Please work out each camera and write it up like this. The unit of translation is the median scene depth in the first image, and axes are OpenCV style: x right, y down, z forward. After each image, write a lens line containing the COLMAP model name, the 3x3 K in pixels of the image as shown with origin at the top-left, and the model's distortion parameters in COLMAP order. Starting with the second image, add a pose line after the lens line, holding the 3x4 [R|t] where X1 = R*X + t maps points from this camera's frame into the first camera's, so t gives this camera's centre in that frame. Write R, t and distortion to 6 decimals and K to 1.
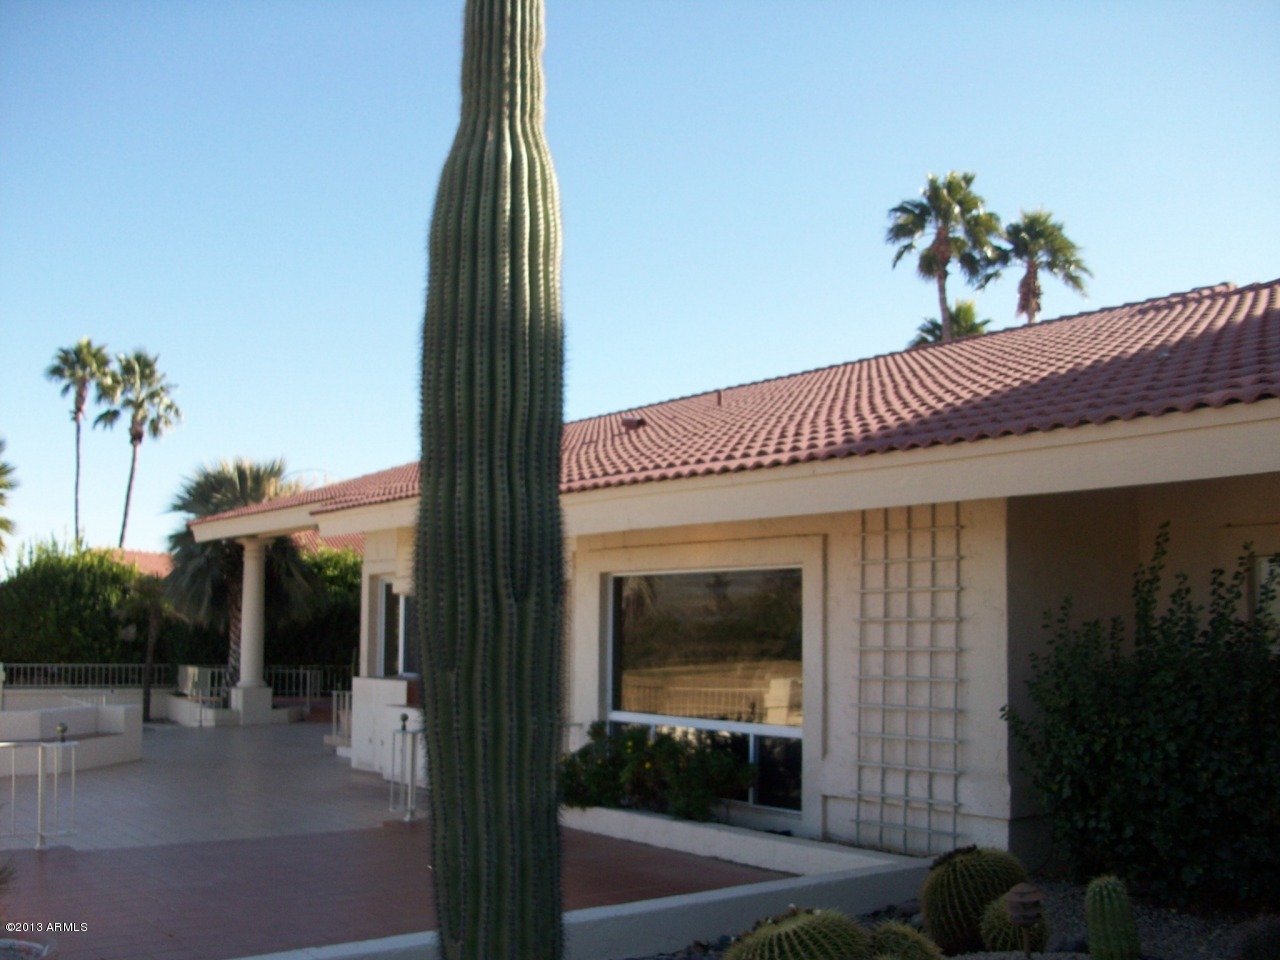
lens RADIAL K [[1309.1, 0, 623.8], [0, 1309.1, 531.8], [0, 0, 1]] dist [-0.138608, 0.070788]
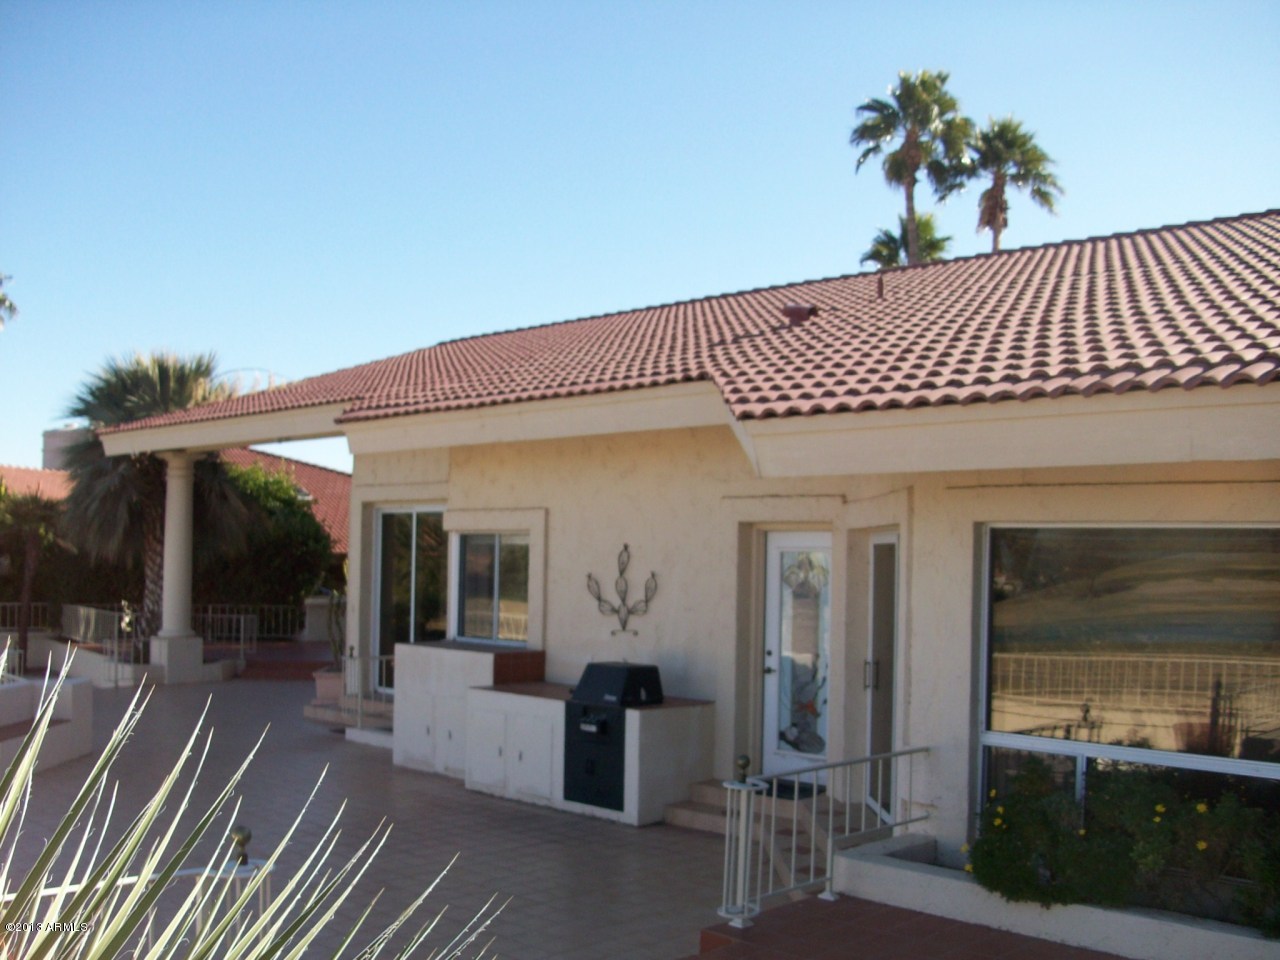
lens RADIAL K [[1309.1, 0, 623.8], [0, 1309.1, 531.8], [0, 0, 1]] dist [-0.138608, 0.070788]
pose [[0.990645, 0.014736, 0.135663, -0.101608], [-0.022726, 0.998085, 0.057537, 0.001668], [-0.134556, -0.060082, 0.989083, 0.142570]]
